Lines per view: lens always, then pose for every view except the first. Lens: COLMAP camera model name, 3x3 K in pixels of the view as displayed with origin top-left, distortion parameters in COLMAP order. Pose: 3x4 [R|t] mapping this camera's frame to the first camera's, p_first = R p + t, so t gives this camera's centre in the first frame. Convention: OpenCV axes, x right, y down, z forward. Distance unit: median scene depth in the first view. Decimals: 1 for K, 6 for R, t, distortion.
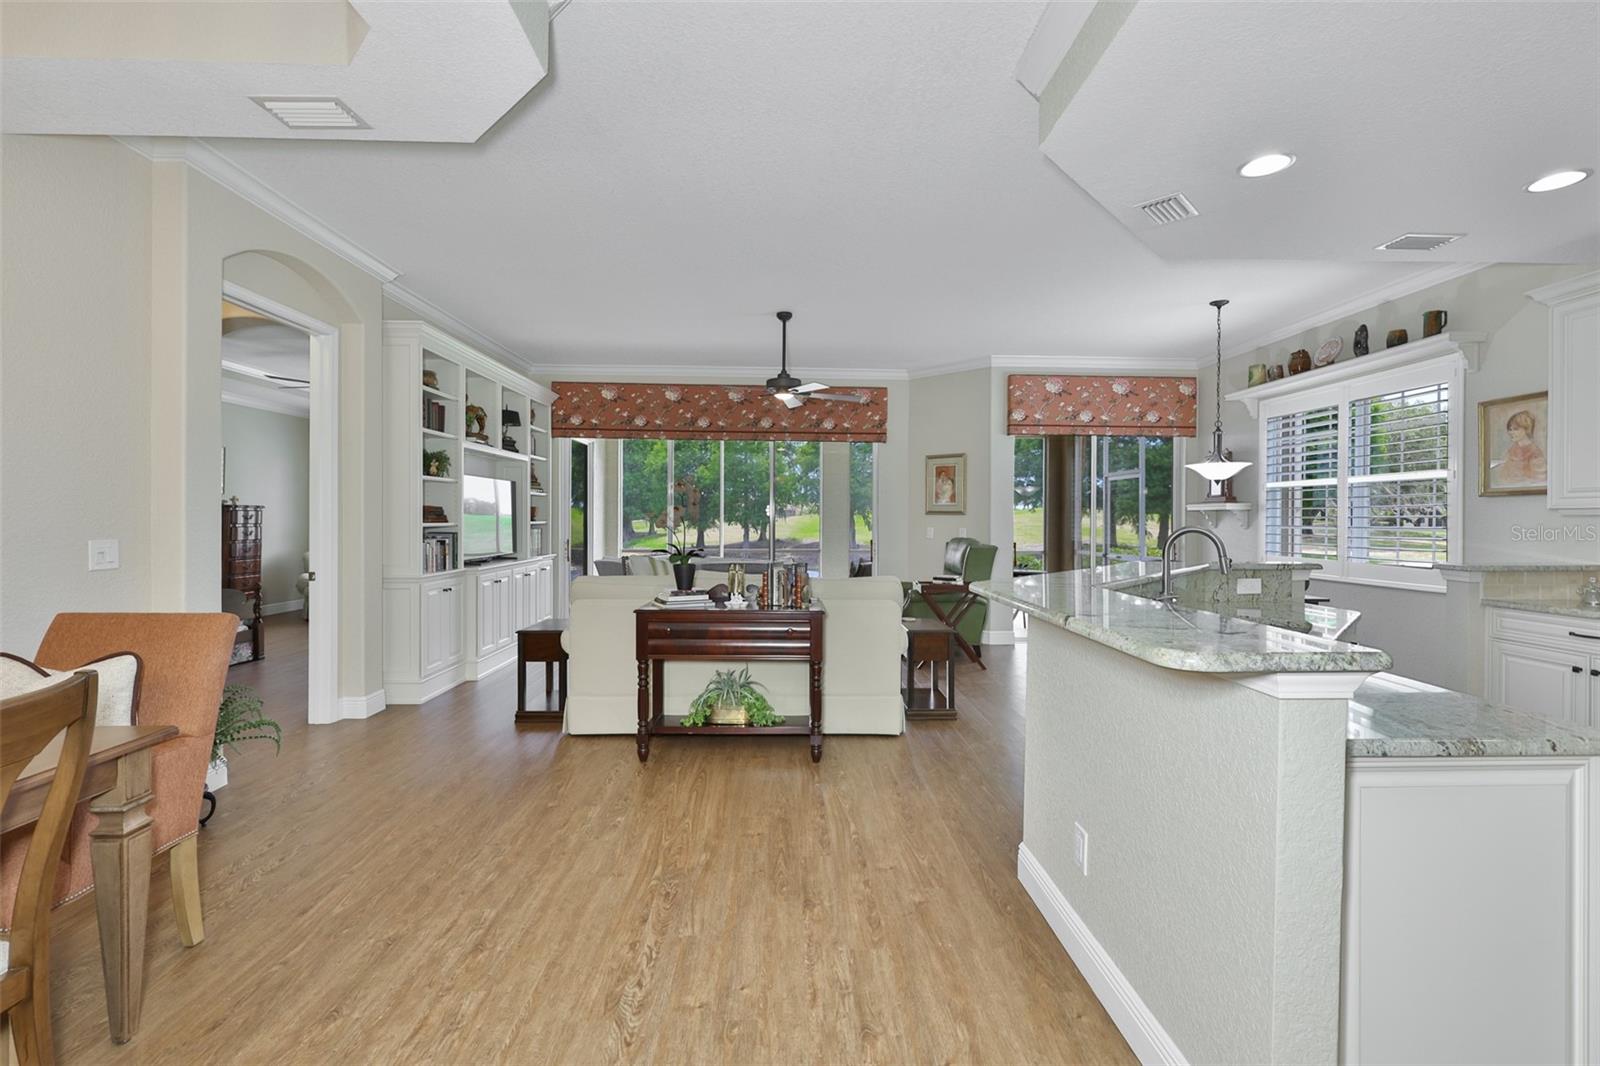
lens RADIAL K [[691.7, 0, 805.1], [0, 691.7, 523.3], [0, 0, 1]] dist [-0.001070, -0.000531]
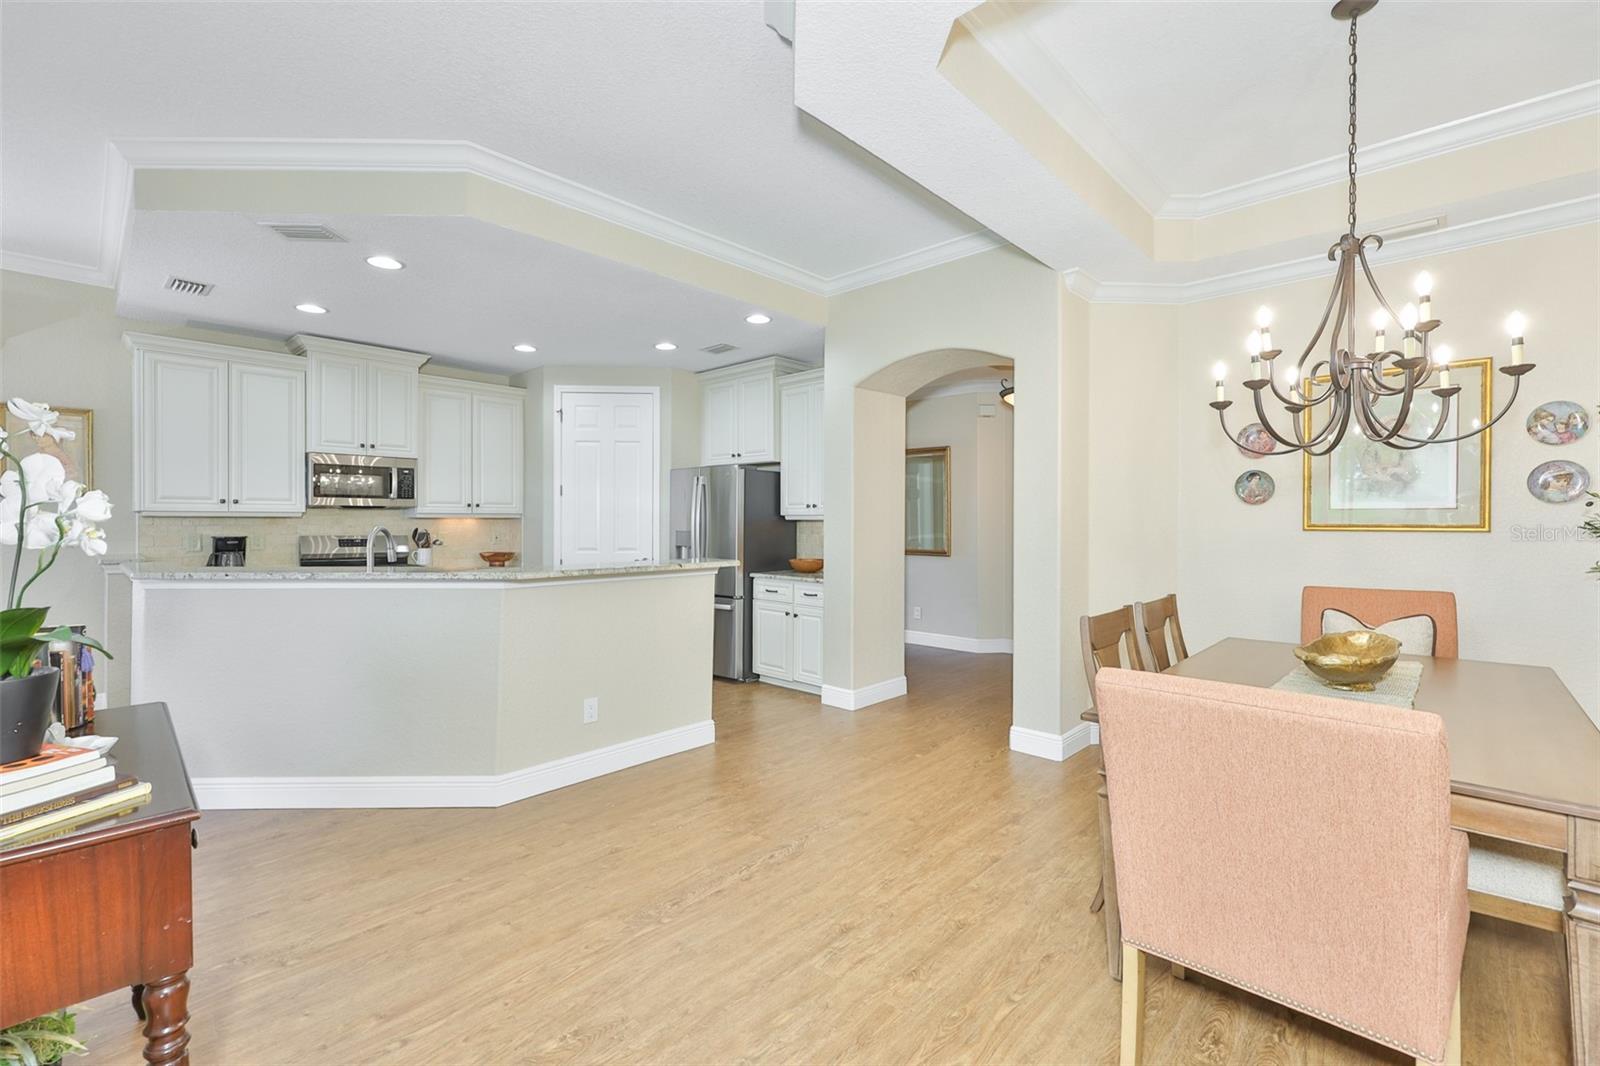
lens RADIAL K [[686.4, 0, 806.2], [0, 686.4, 526.6], [0, 0, 1]] dist [-0.000225, 0.000164]
pose [[-0.711365, -0.009597, 0.702757, -0.403842], [-0.001050, 0.999920, 0.012592, -0.006265], [-0.702822, 0.008220, -0.711319, 0.620083]]
